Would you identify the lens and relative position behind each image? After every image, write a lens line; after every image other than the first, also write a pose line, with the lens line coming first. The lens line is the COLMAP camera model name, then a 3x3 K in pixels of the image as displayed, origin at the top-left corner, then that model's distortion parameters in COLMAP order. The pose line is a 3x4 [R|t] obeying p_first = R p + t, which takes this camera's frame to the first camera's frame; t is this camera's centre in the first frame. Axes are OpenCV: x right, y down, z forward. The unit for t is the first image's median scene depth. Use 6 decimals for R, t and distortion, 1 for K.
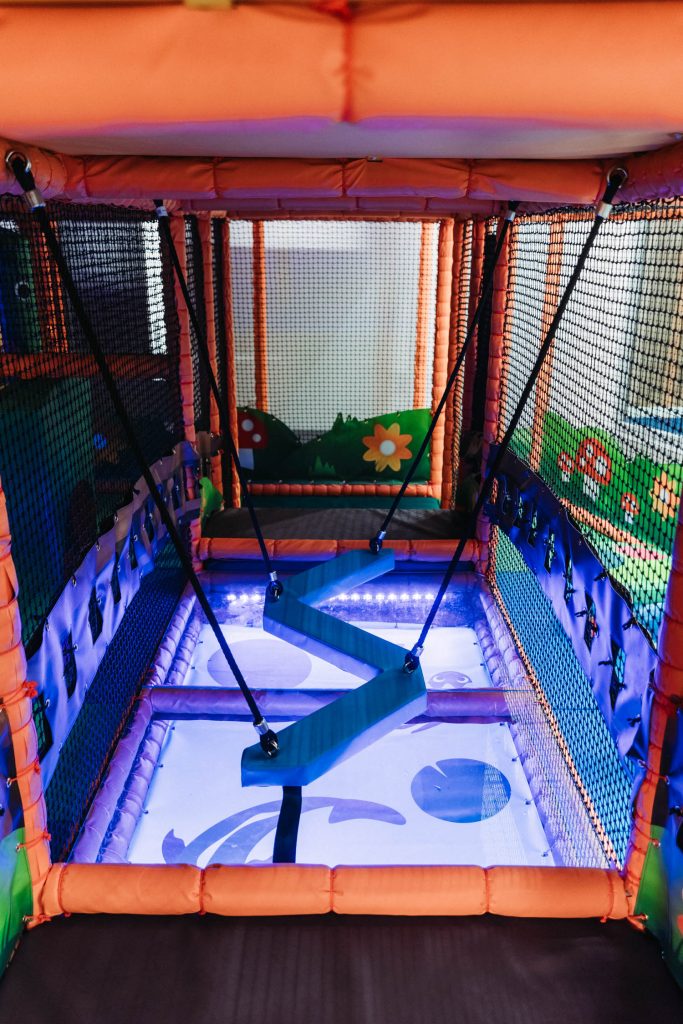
lens RADIAL K [[782.4, 0, 341.5], [0, 782.4, 512.0], [0, 0, 1]] dist [0.005201, -0.006477]
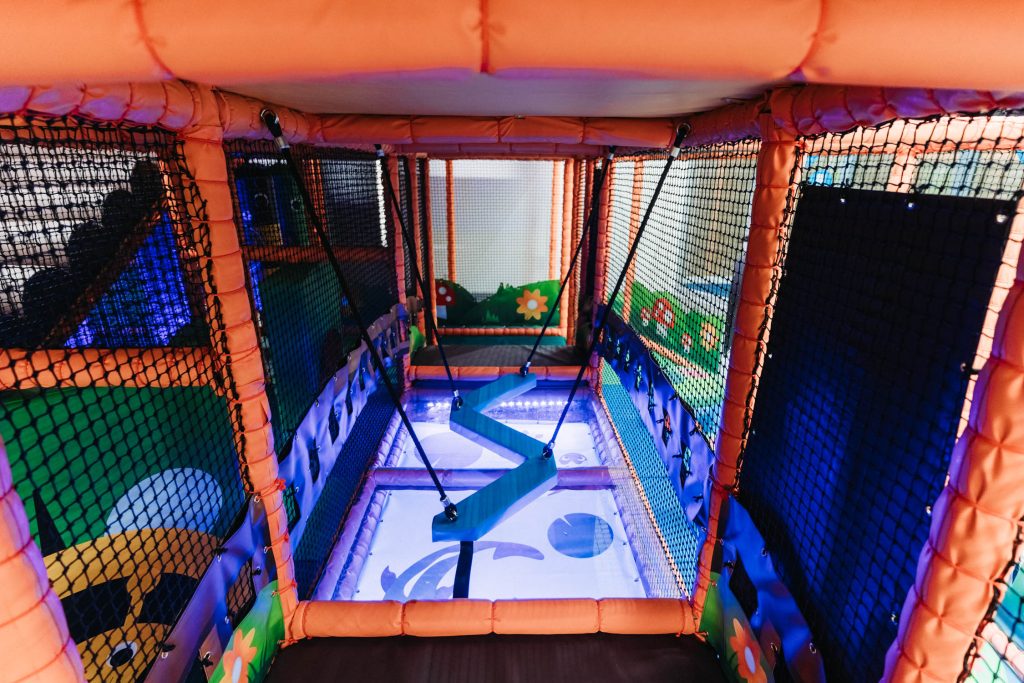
lens RADIAL K [[485.7, 0, 514.3], [0, 485.7, 338.7], [0, 0, 1]] dist [0.002903, -0.000451]
pose [[0.999812, -0.004985, 0.018744, 0.009437], [0.005071, 0.999977, -0.004566, -0.021514], [-0.018721, 0.004660, 0.999814, 0.064704]]
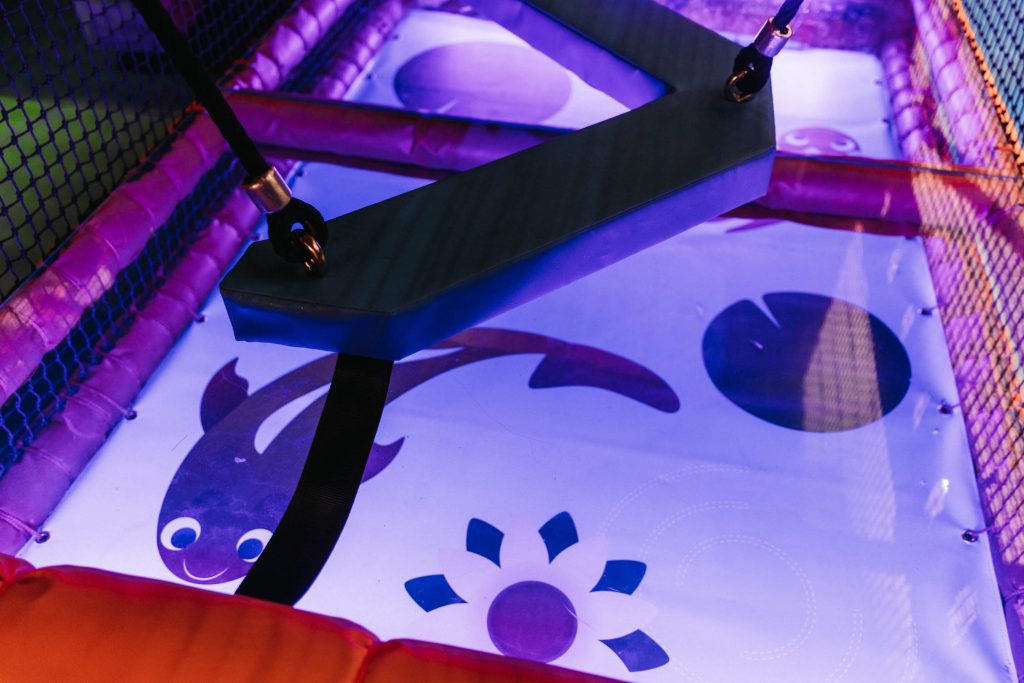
lens RADIAL K [[782.4, 0, 529.9], [0, 782.4, 341.5], [0, 0, 1]] dist [0.005201, -0.006477]
pose [[0.978149, 0.141185, -0.152612, 0.058972], [-0.057630, 0.889417, 0.453449, 0.135625], [0.199756, -0.434746, 0.878119, 0.555214]]
